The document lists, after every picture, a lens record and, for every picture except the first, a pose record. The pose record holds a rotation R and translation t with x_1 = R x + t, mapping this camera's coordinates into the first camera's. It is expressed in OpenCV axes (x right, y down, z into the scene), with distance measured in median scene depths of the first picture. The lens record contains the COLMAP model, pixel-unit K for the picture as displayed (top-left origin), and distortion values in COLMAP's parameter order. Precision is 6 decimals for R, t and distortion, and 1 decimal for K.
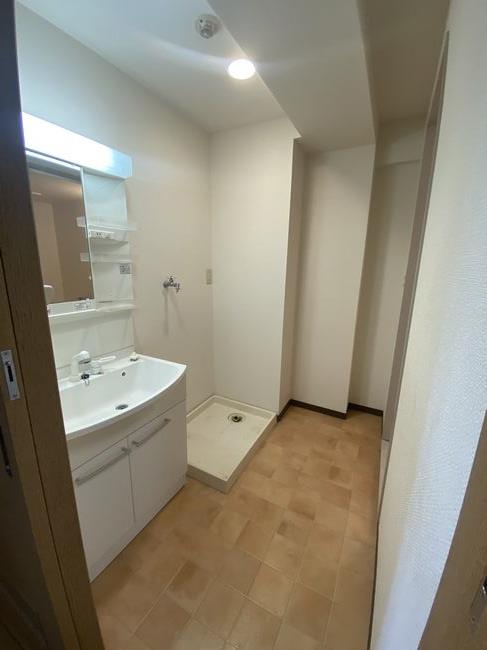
lens RADIAL K [[264.9, 0, 243.5], [0, 264.9, 325.0], [0, 0, 1]] dist [0.013946, -0.013266]
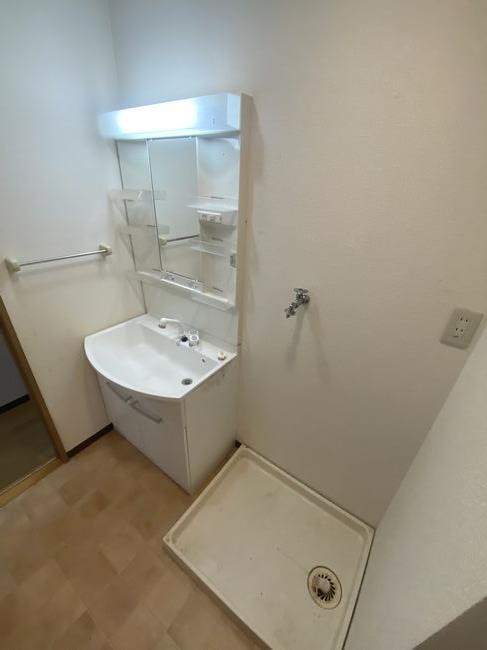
lens RADIAL K [[264.9, 0, 243.5], [0, 264.9, 325.0], [0, 0, 1]] dist [0.013946, -0.013266]
pose [[-0.132505, 0.443102, -0.886625, 0.364523], [-0.258327, 0.848160, 0.462485, -0.443623], [0.956927, 0.290320, 0.002080, 1.137277]]
